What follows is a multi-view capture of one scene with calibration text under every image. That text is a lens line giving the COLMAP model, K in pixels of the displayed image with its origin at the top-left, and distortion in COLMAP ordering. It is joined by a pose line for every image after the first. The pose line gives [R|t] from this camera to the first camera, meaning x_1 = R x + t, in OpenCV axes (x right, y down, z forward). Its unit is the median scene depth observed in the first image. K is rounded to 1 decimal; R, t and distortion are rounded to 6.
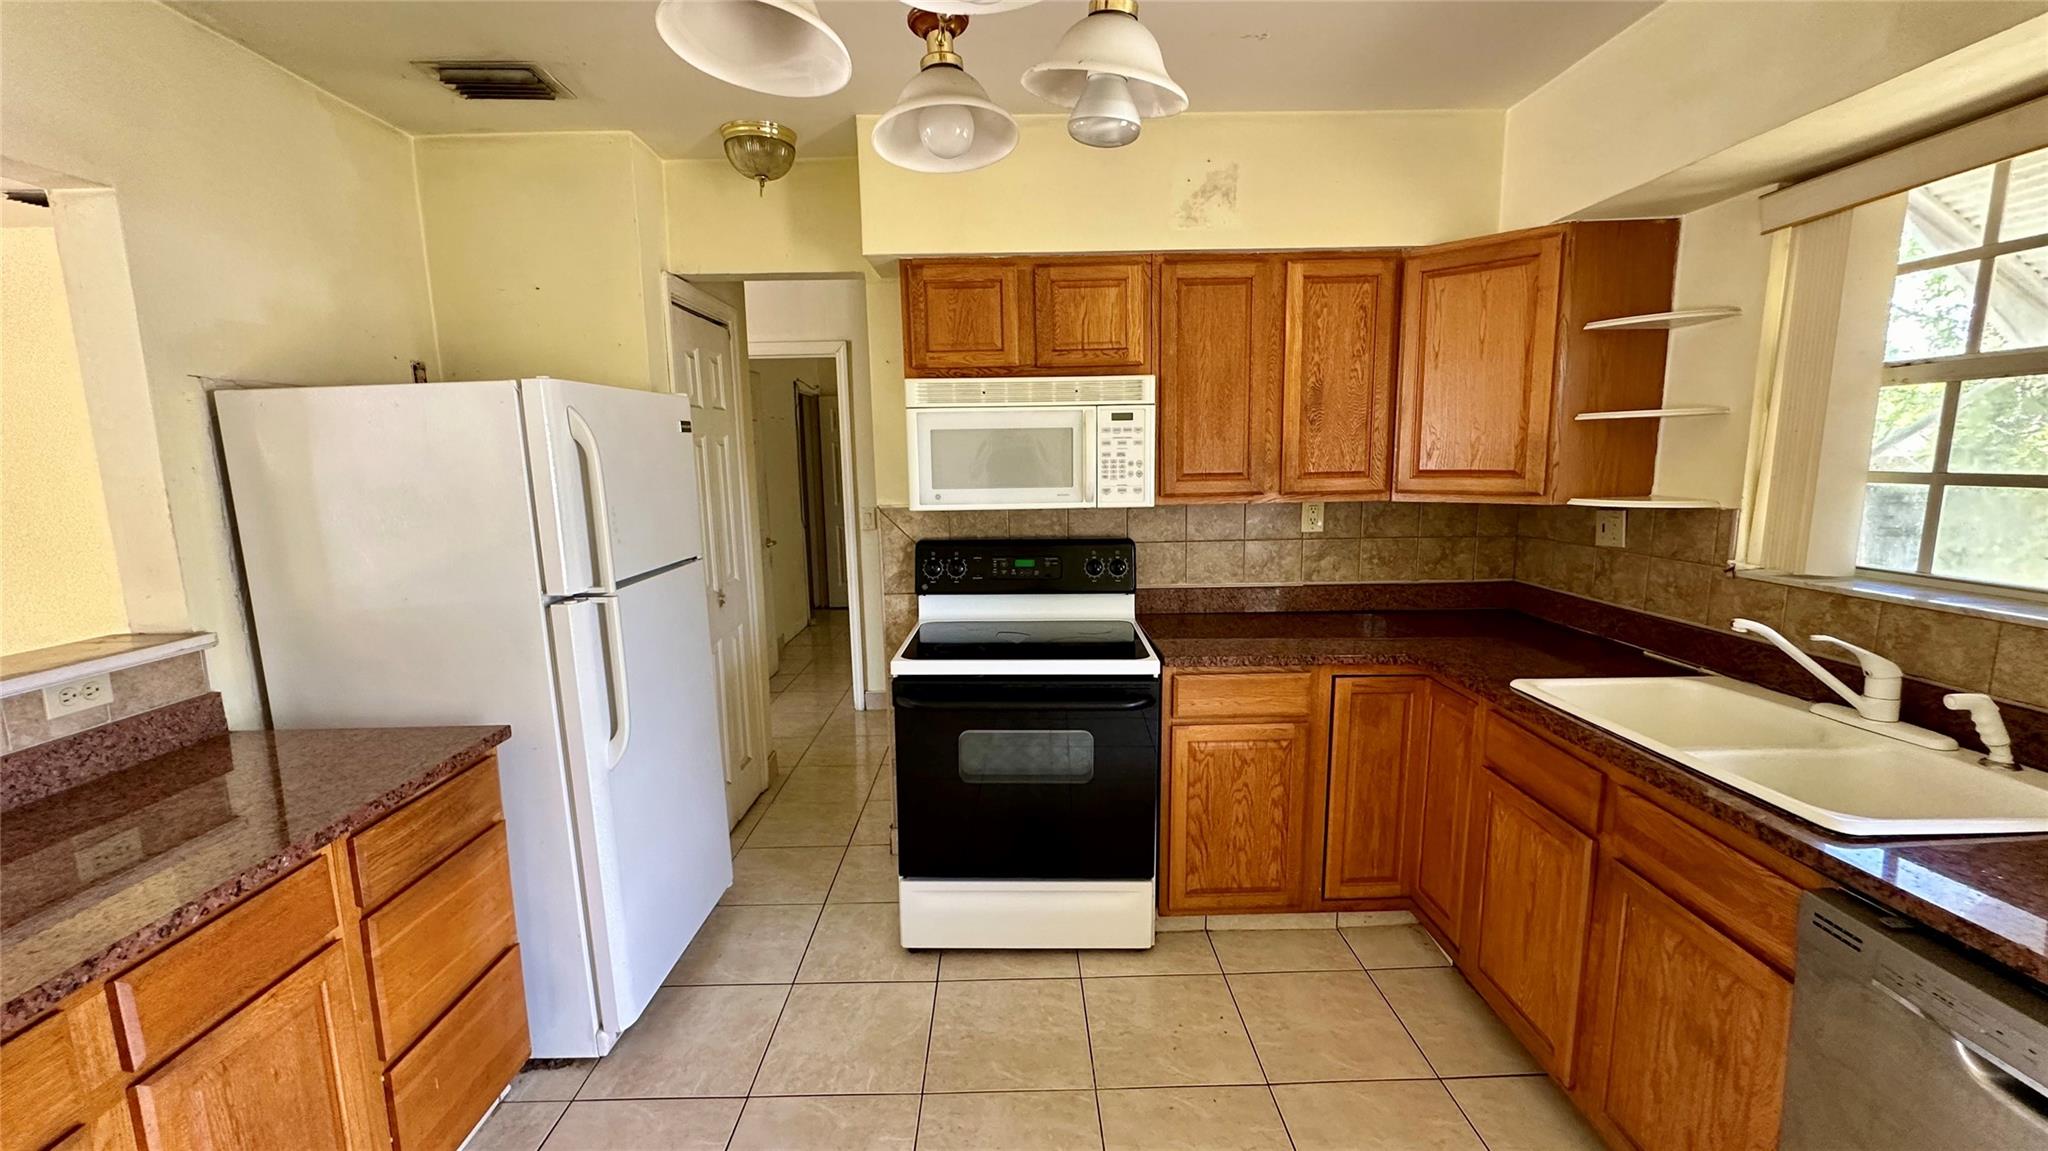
lens RADIAL K [[823.9, 0, 1019.5], [0, 823.9, 573.4], [0, 0, 1]] dist [0.000413, 0.000164]
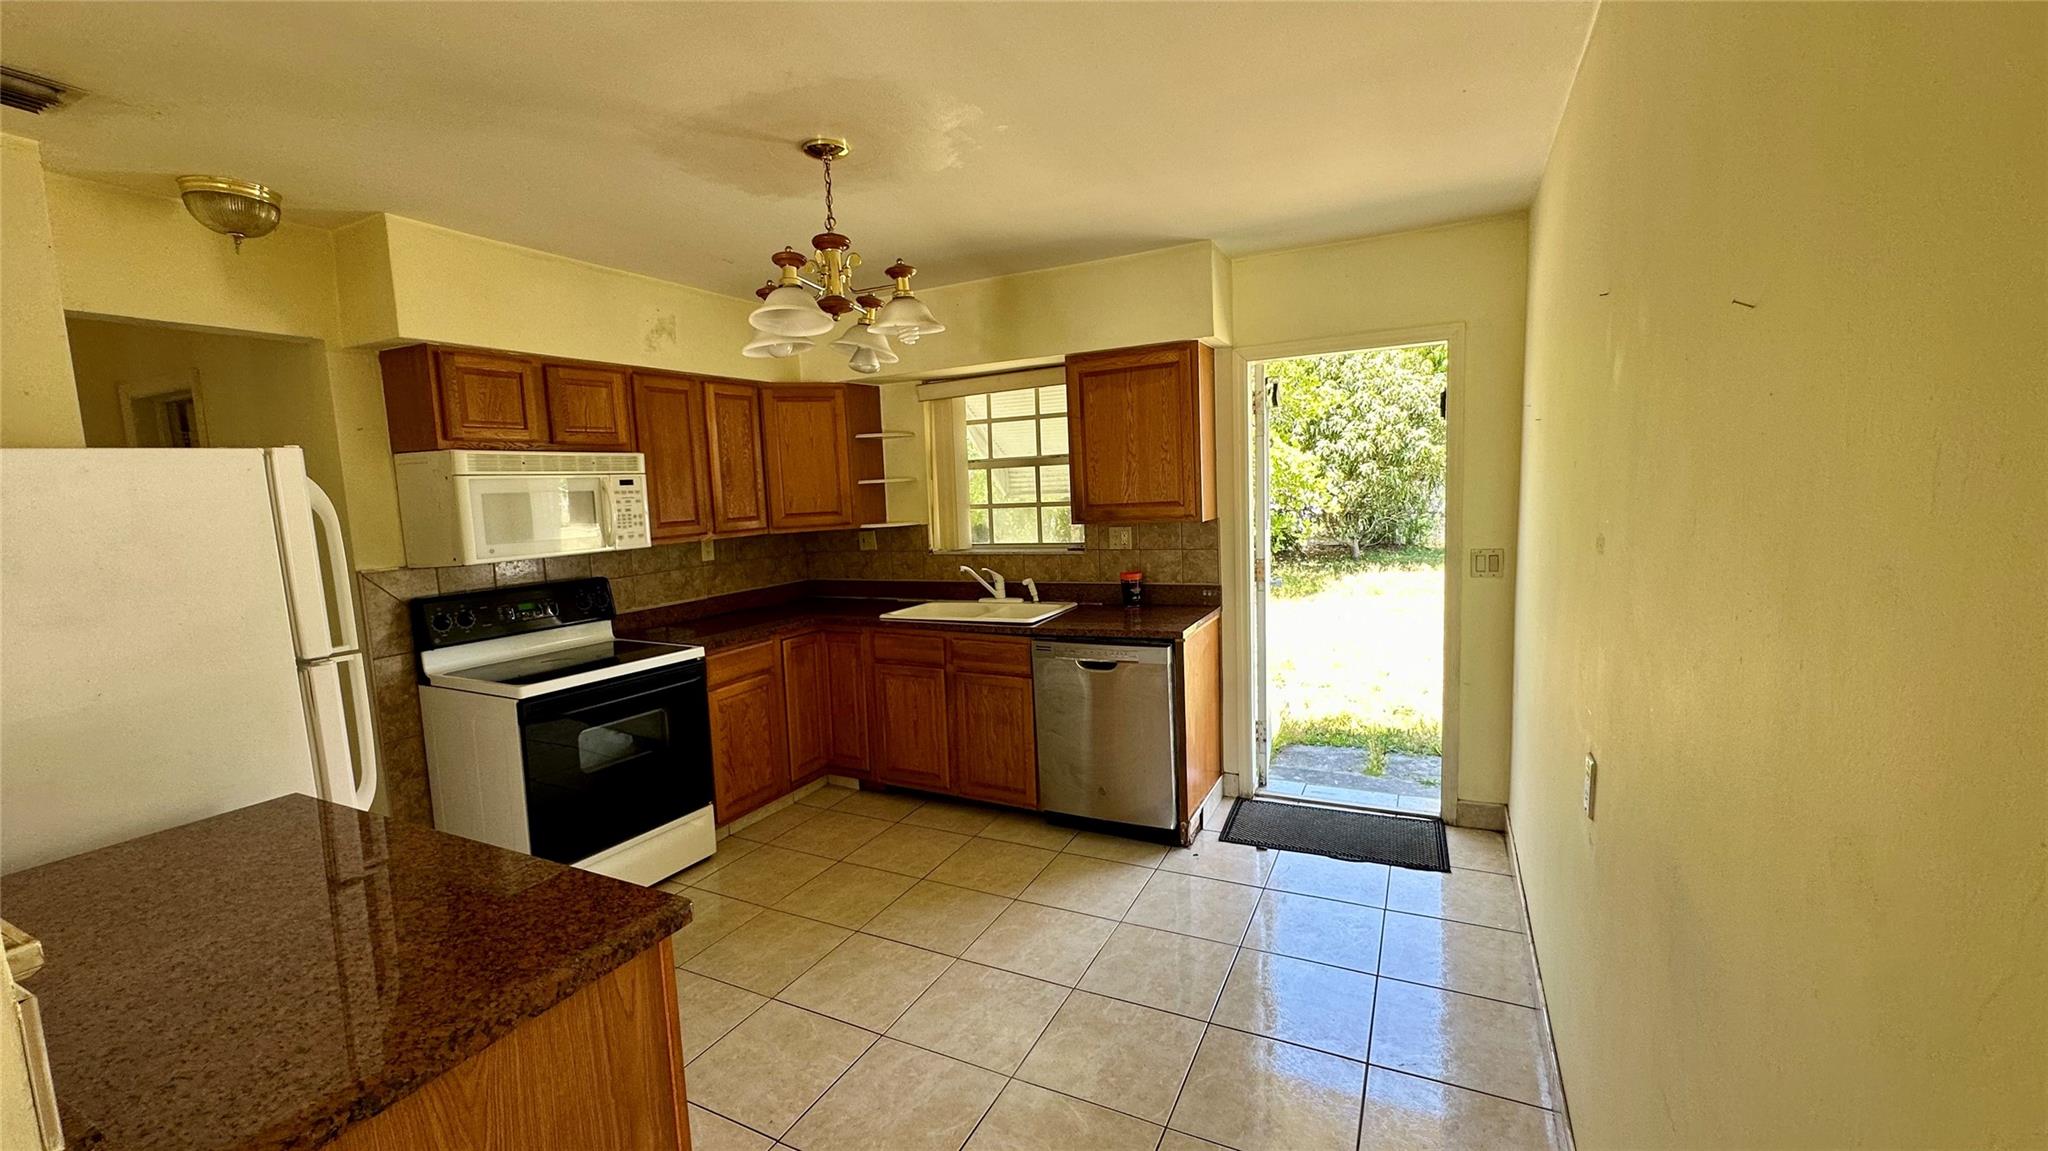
lens RADIAL K [[816.6, 0, 1021.8], [0, 816.6, 574.6], [0, 0, 1]] dist [-0.003061, 0.000244]
pose [[0.469502, -0.100938, 0.877143, -0.777779], [0.164791, 0.986005, 0.025259, 0.033941], [-0.867417, 0.132686, 0.479565, -0.196161]]
